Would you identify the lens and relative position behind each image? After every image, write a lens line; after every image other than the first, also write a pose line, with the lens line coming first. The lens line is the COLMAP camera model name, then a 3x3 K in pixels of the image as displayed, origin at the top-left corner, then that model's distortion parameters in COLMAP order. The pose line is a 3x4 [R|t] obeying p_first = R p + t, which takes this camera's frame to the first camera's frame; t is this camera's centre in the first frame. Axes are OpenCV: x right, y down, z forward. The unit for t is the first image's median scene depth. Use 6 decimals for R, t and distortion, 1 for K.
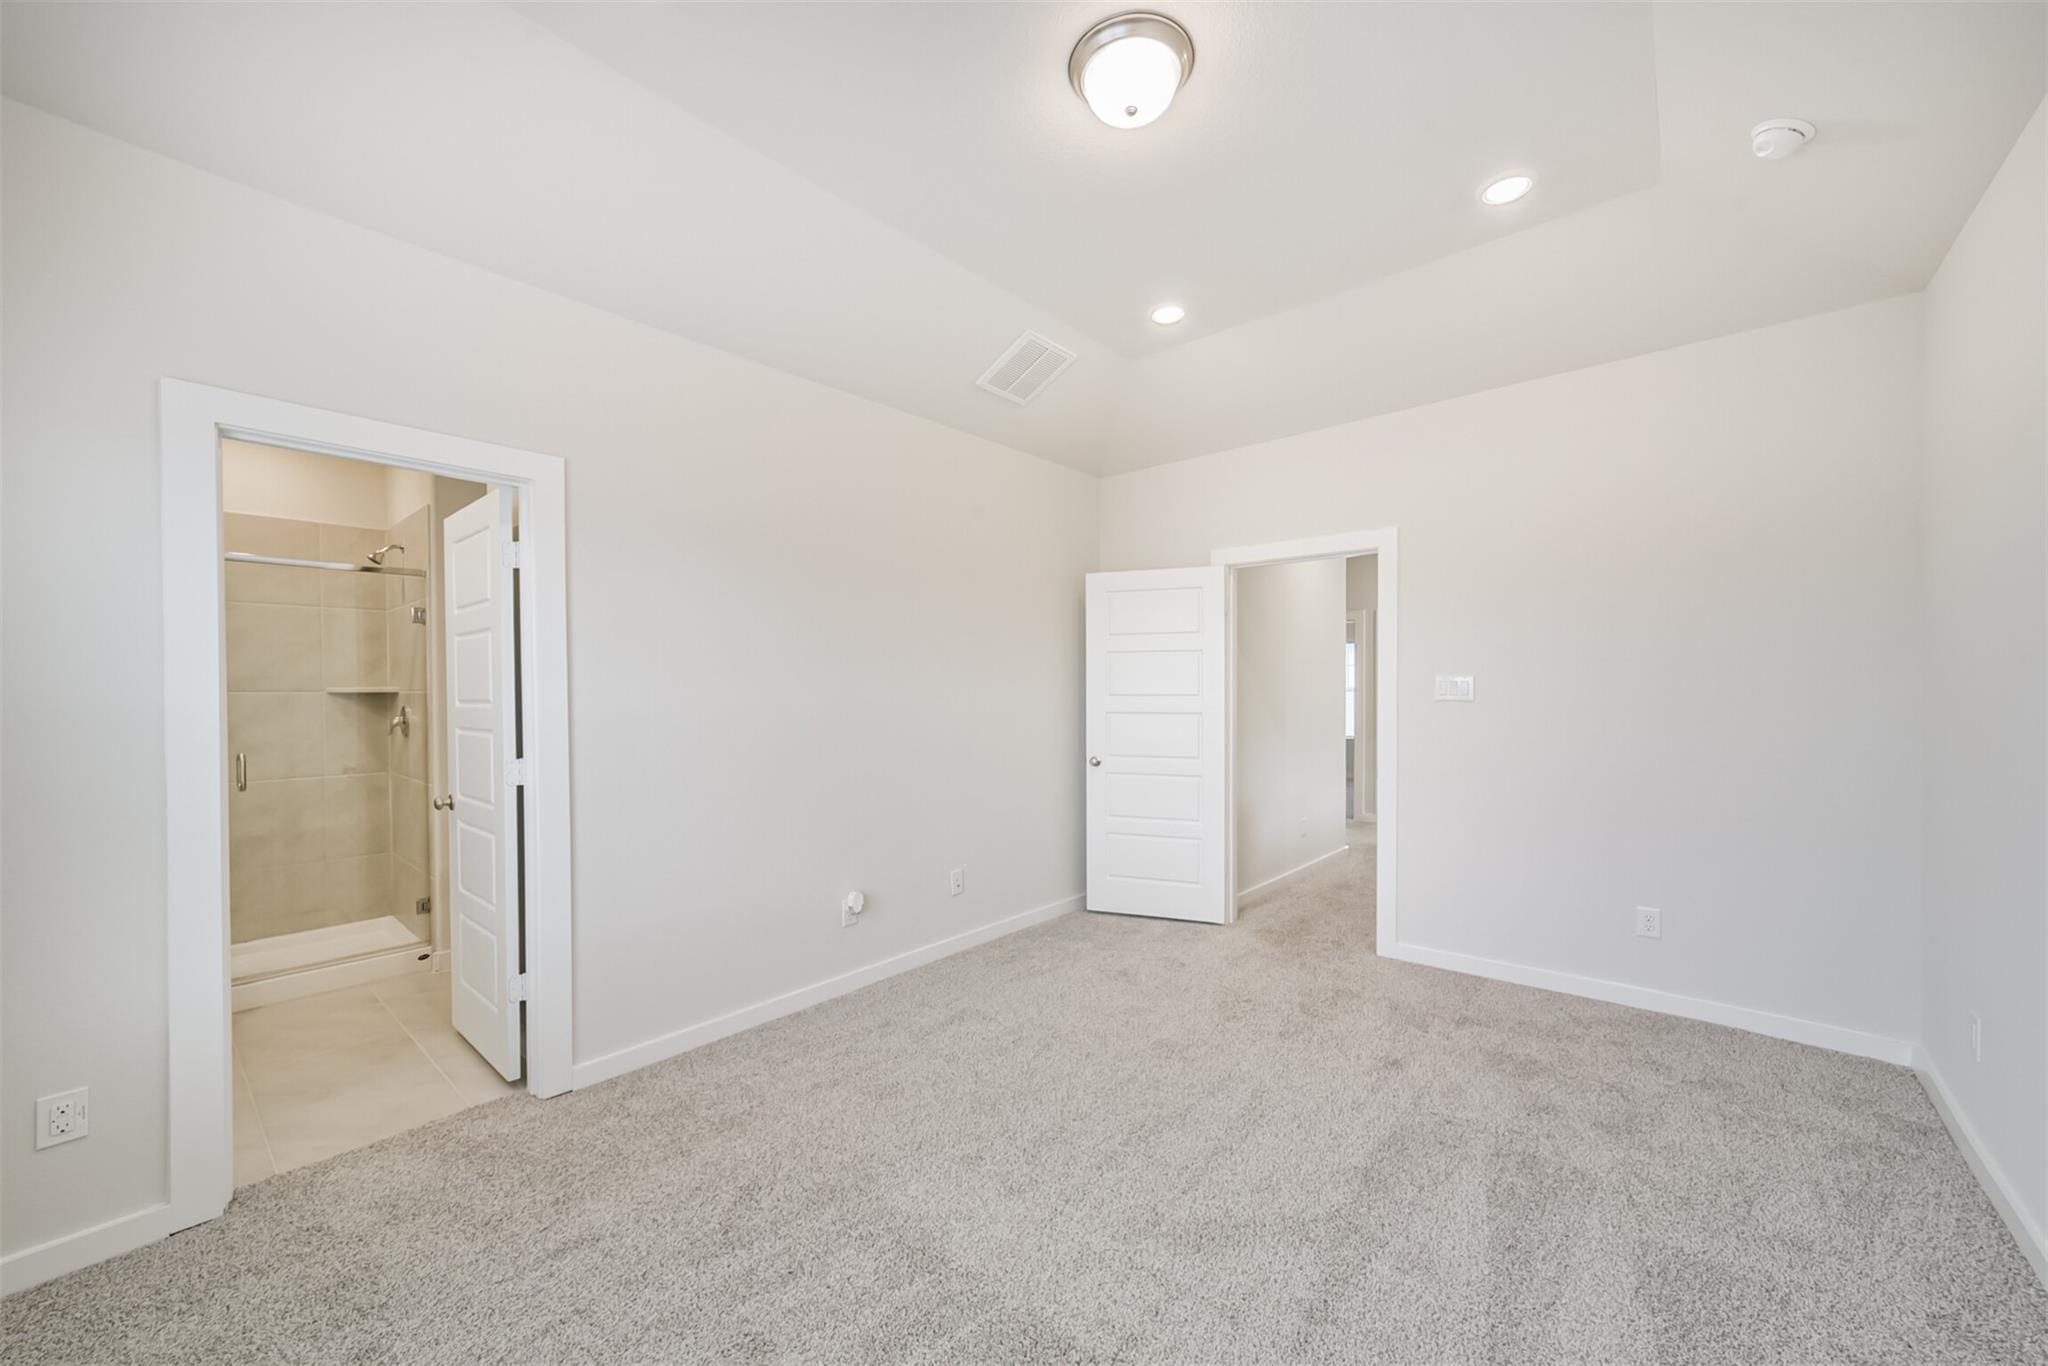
lens RADIAL K [[788.7, 0, 1030.1], [0, 788.7, 688.4], [0, 0, 1]] dist [-0.016431, 0.005881]
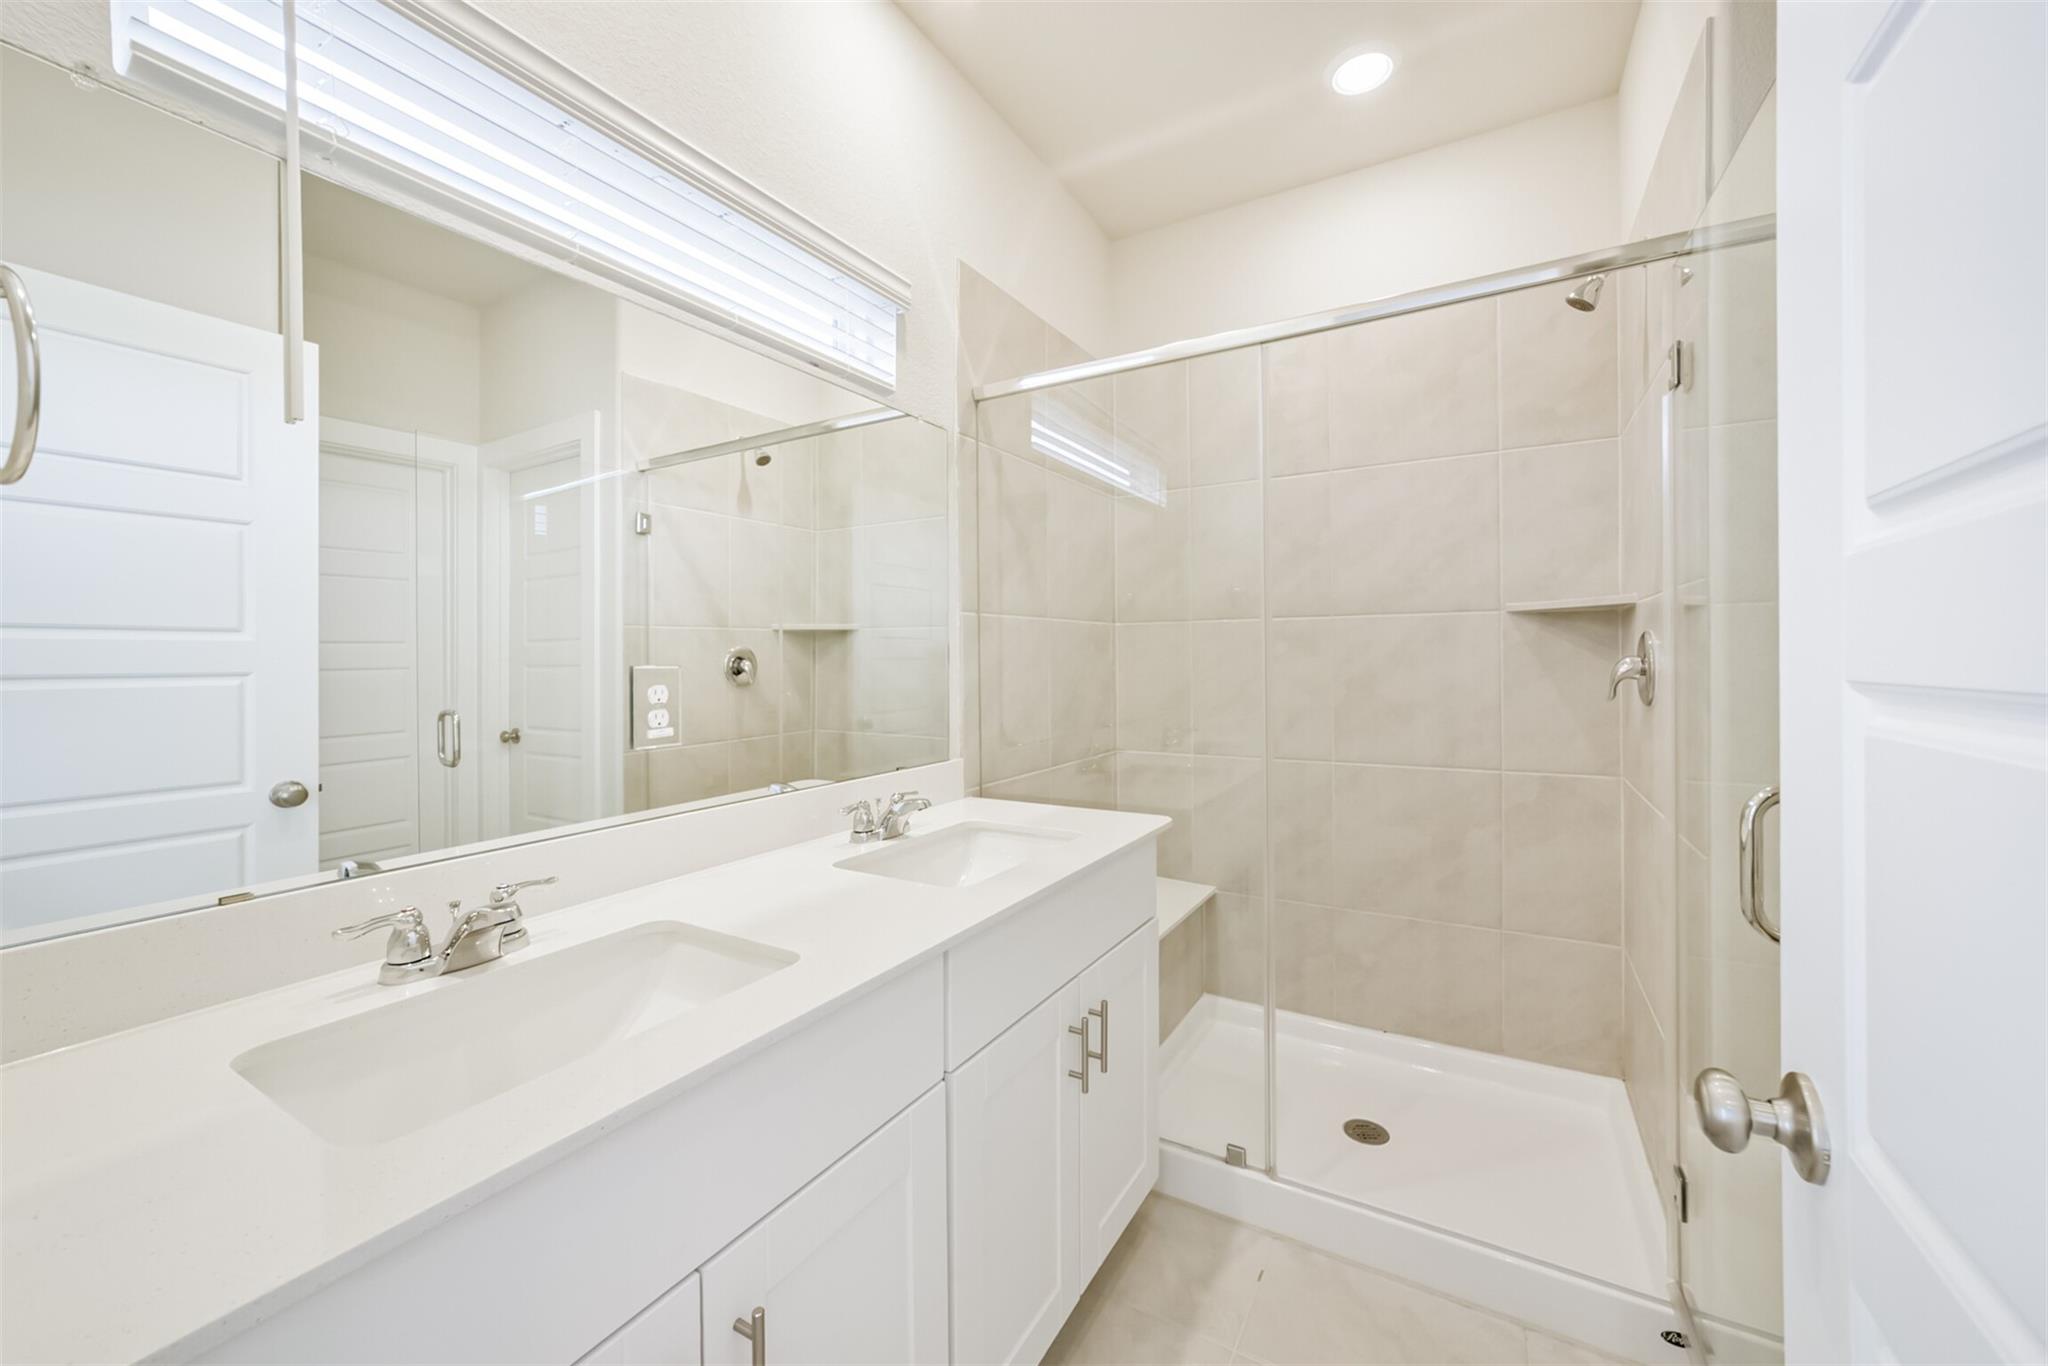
lens RADIAL K [[788.7, 0, 1029.7], [0, 788.7, 662.0], [0, 0, 1]] dist [-0.016431, 0.005881]
pose [[0.186245, 0.015839, -0.982376, -0.462101], [0.001759, 0.999863, 0.016455, 0.031347], [0.982502, -0.004792, 0.186192, 0.612997]]
